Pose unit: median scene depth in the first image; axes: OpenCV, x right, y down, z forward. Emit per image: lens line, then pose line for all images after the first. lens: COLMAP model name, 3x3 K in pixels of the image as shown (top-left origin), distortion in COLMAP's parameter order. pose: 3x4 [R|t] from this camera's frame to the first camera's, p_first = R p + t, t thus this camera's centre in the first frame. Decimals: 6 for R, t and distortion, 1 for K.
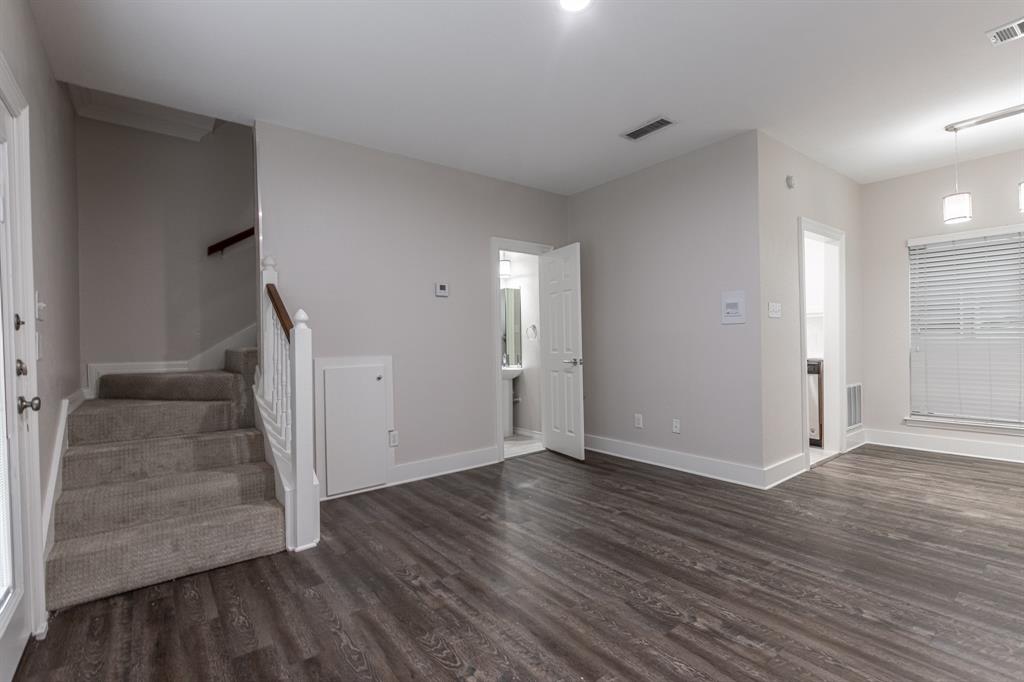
lens RADIAL K [[465.9, 0, 513.4], [0, 465.9, 342.9], [0, 0, 1]] dist [0.009874, -0.006558]
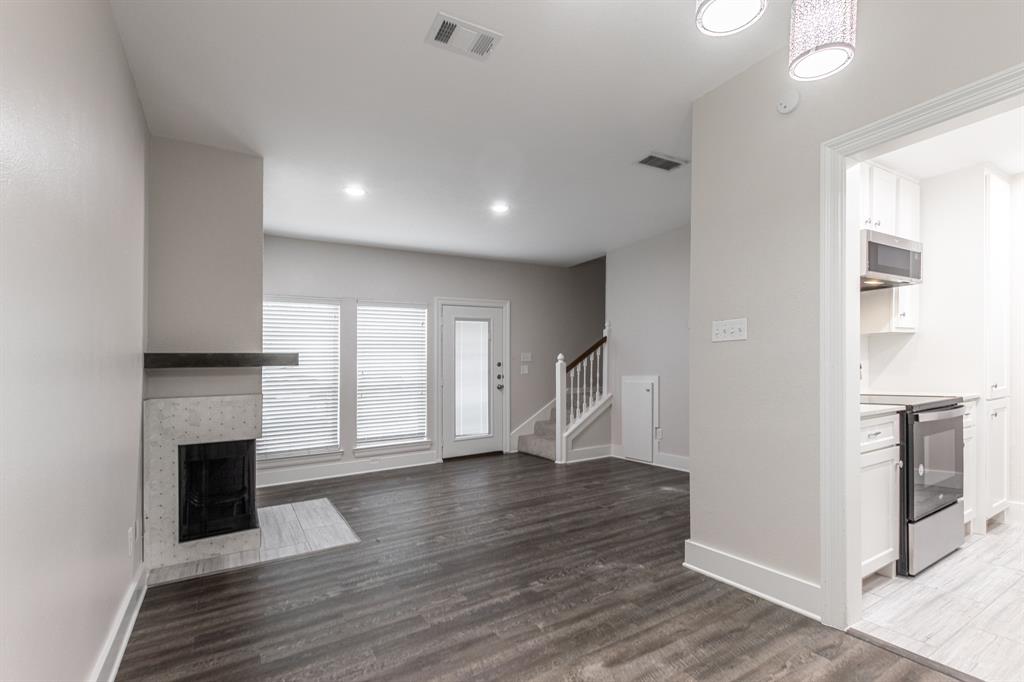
lens RADIAL K [[465.9, 0, 513.4], [0, 465.9, 342.9], [0, 0, 1]] dist [0.009874, -0.006558]
pose [[-0.116883, -0.030657, -0.992672, 1.603521], [0.031820, 0.998895, -0.034596, -0.046934], [0.992636, -0.035631, -0.115779, 0.968024]]
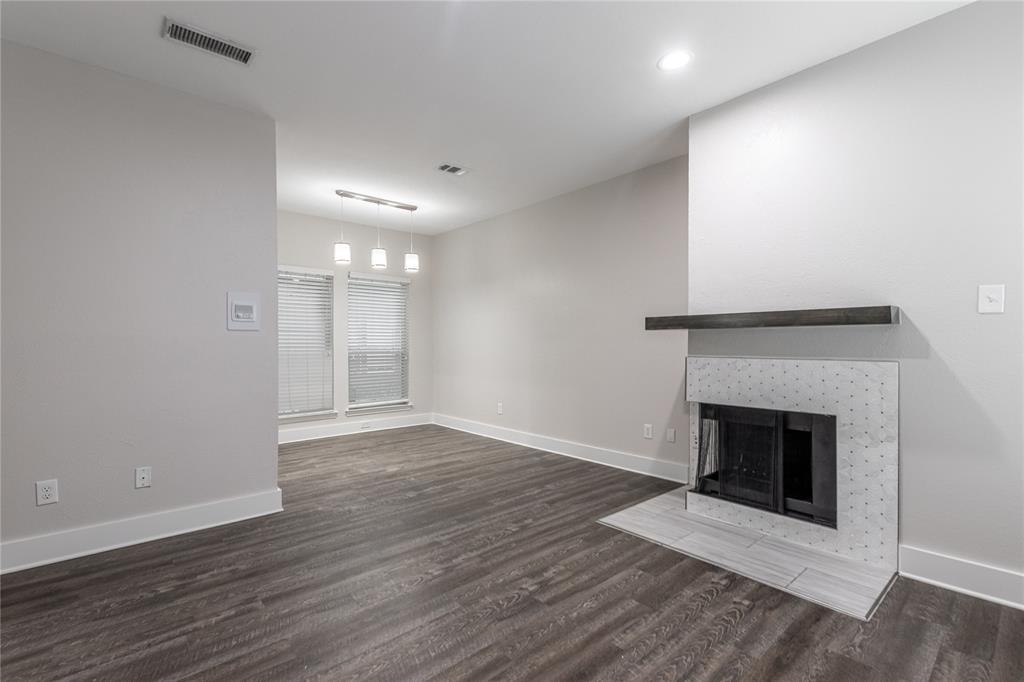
lens RADIAL K [[465.9, 0, 513.4], [0, 465.9, 342.9], [0, 0, 1]] dist [0.009874, -0.006558]
pose [[-0.071926, 0.021543, 0.997177, -0.506454], [0.003856, 0.999765, -0.021320, 0.002532], [-0.997403, 0.002312, -0.071992, 0.716572]]
